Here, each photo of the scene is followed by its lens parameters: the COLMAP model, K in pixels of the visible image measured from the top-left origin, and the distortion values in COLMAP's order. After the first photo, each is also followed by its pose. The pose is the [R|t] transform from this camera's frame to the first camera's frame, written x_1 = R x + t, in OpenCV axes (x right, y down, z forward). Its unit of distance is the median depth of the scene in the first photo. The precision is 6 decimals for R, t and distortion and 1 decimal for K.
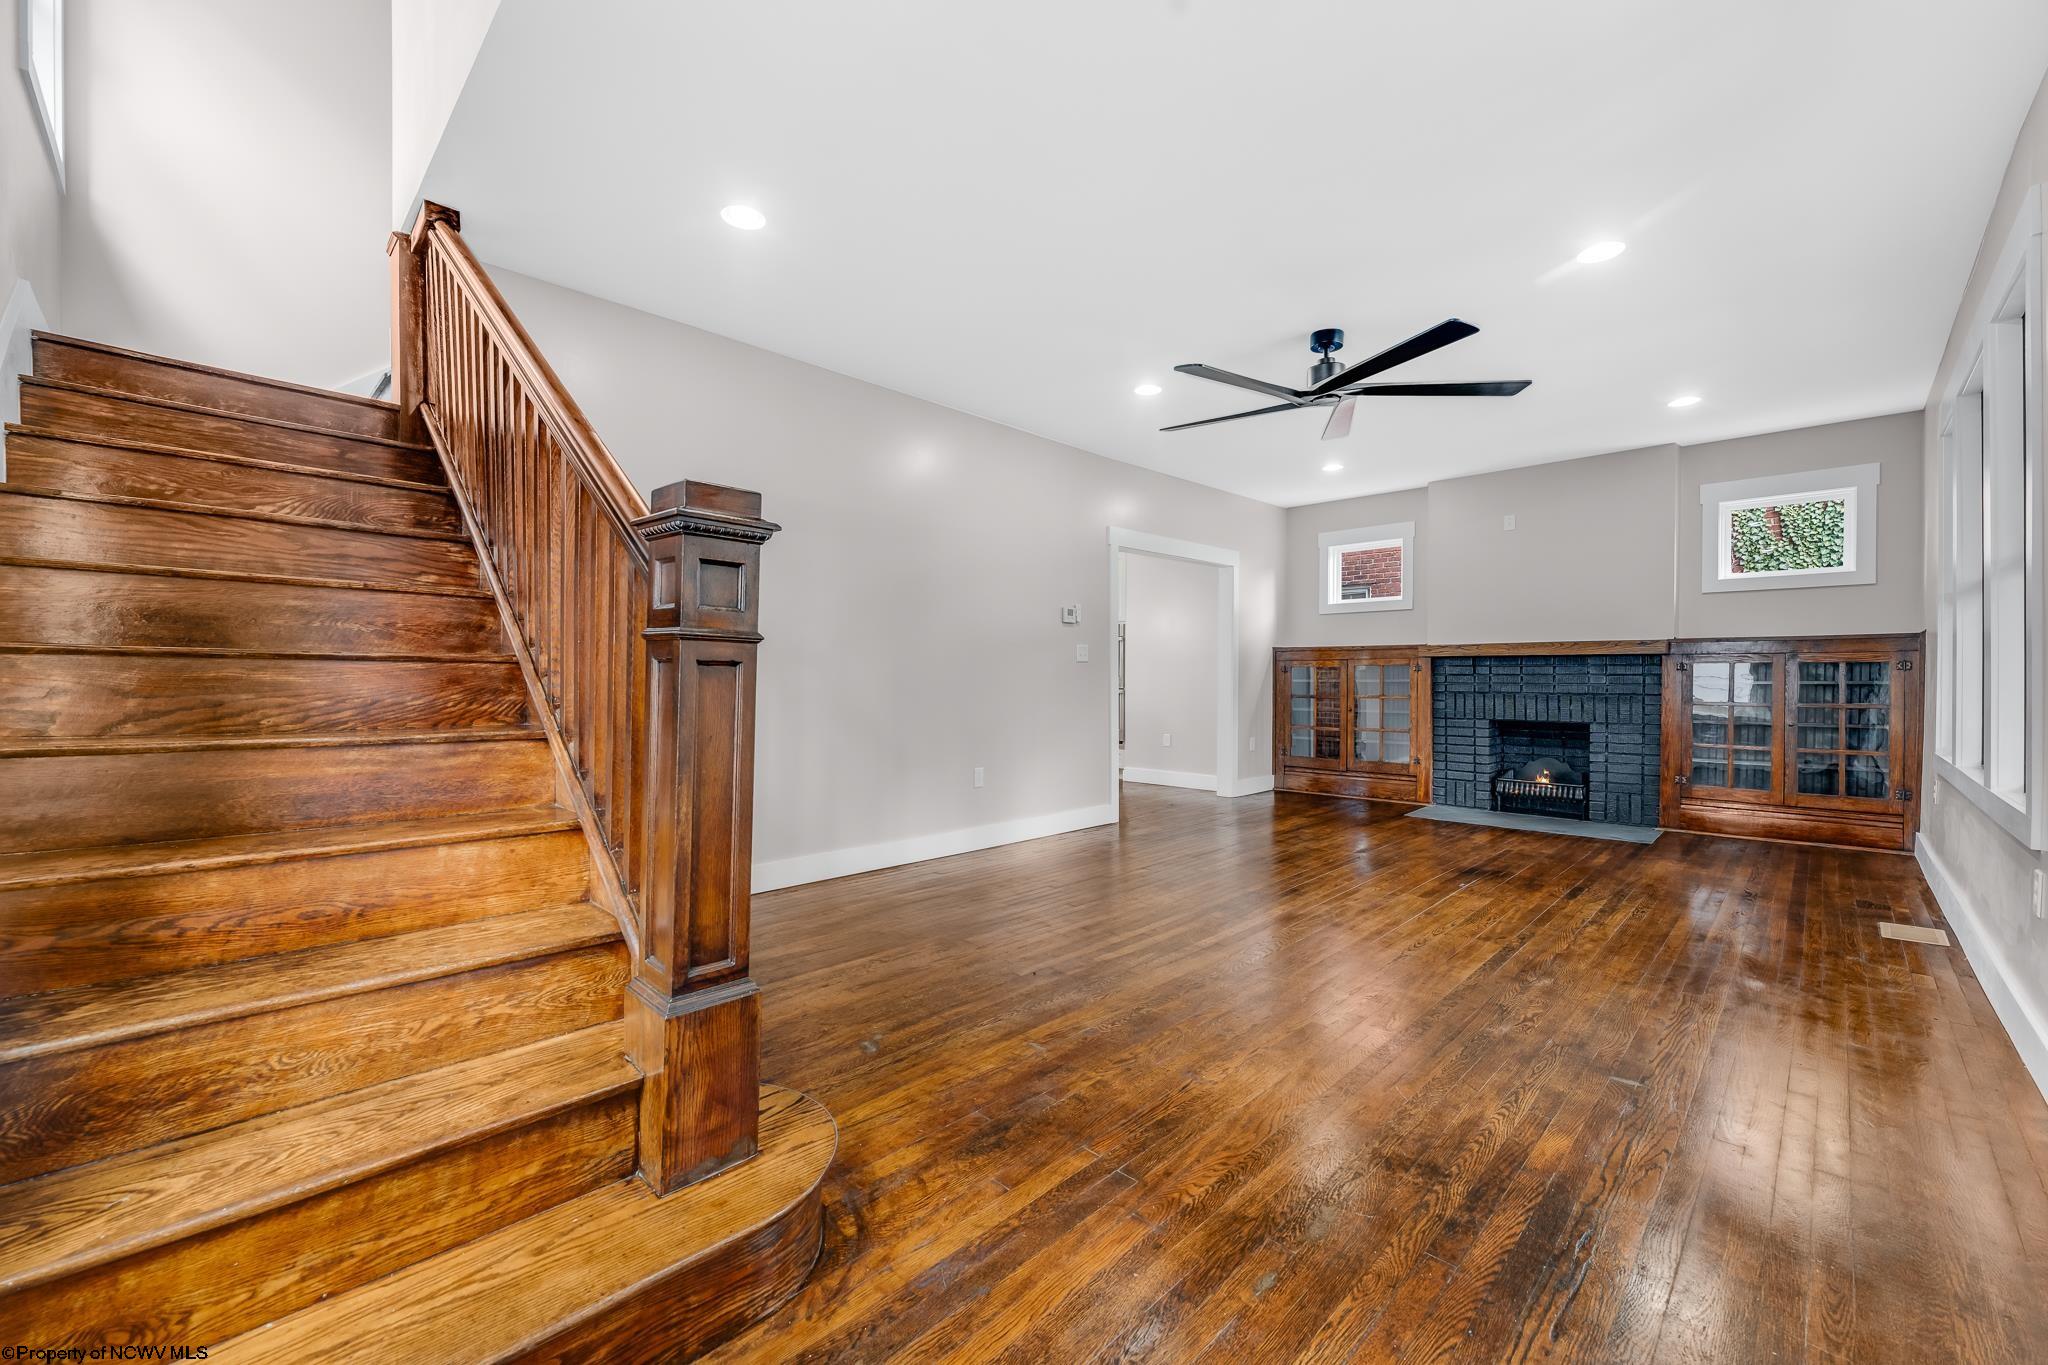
lens RADIAL K [[806.5, 0, 1016.3], [0, 806.5, 679.8], [0, 0, 1]] dist [-0.001412, 0.000023]
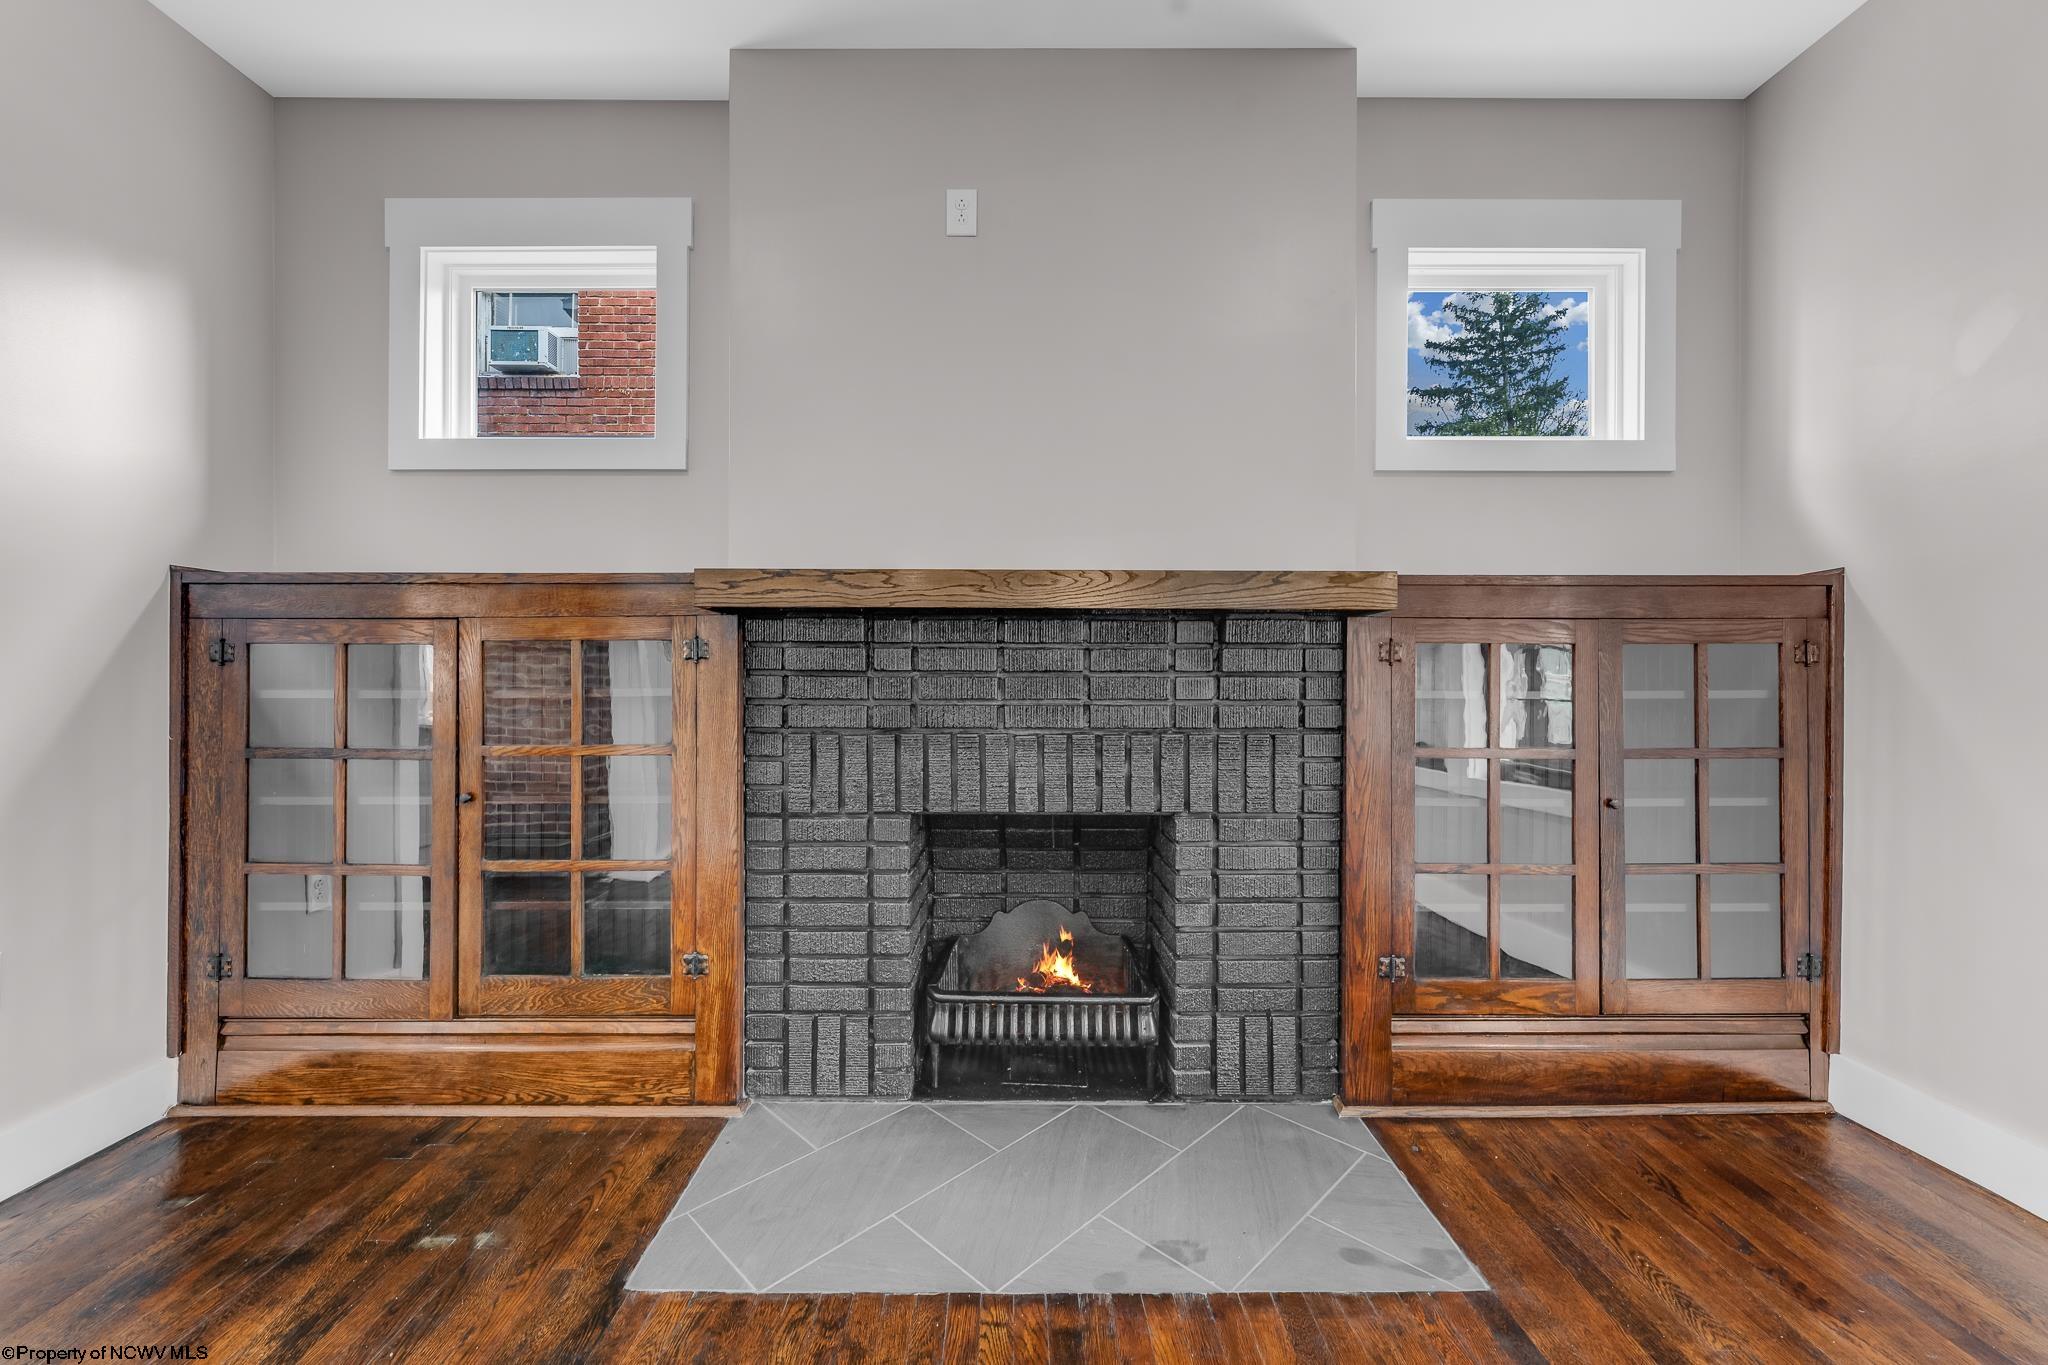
lens RADIAL K [[806.5, 0, 1014.9], [0, 806.5, 676.5], [0, 0, 1]] dist [-0.001412, 0.000023]
pose [[0.703984, 0.001595, 0.710214, 0.393576], [0.001413, 0.999992, -0.003647, -0.003704], [-0.710214, 0.003571, 0.703977, 0.753837]]
